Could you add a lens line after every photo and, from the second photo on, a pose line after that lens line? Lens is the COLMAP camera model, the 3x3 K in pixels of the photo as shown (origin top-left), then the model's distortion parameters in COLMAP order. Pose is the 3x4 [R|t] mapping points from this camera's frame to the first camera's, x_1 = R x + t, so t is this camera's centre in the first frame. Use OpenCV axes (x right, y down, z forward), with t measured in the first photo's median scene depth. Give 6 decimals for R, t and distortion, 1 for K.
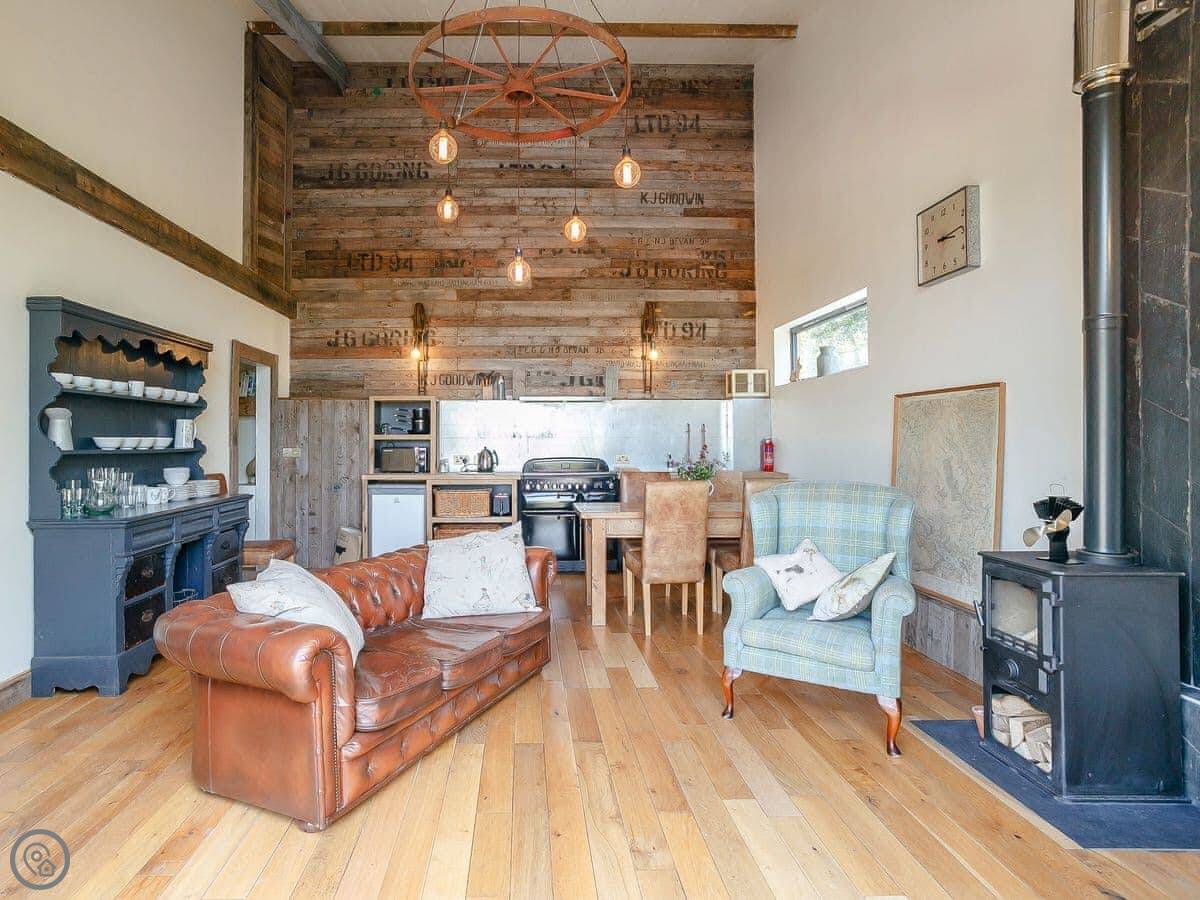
lens RADIAL K [[642.2, 0, 534.7], [0, 642.2, 430.7], [0, 0, 1]] dist [-0.038895, 0.000835]
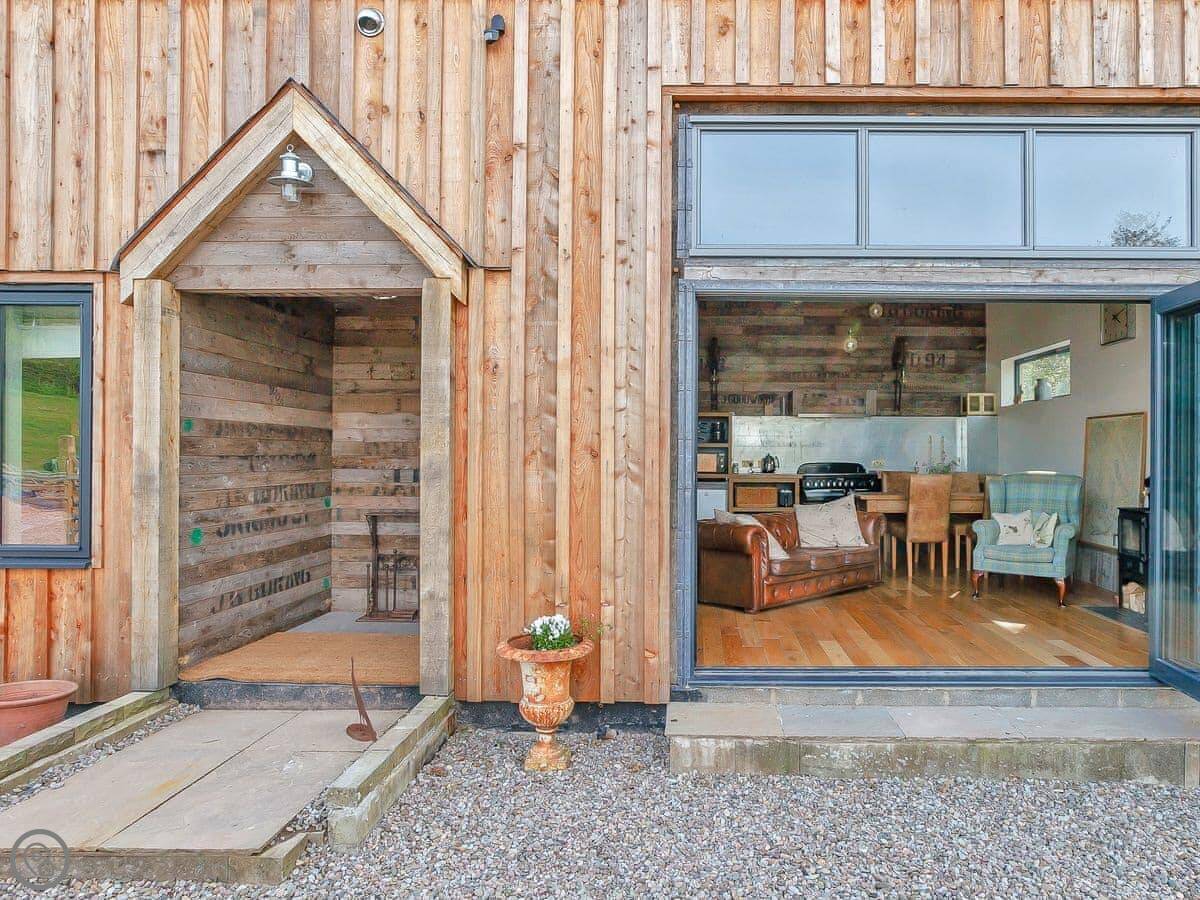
lens RADIAL K [[780.2, 0, 698.2], [0, 780.2, 447.5], [0, 0, 1]] dist [-0.004128, 0.000048]
pose [[0.999980, 0.005374, -0.003223, -0.202346], [-0.005342, 0.999934, 0.010131, -0.000880], [0.003277, -0.010114, 0.999943, -0.506275]]
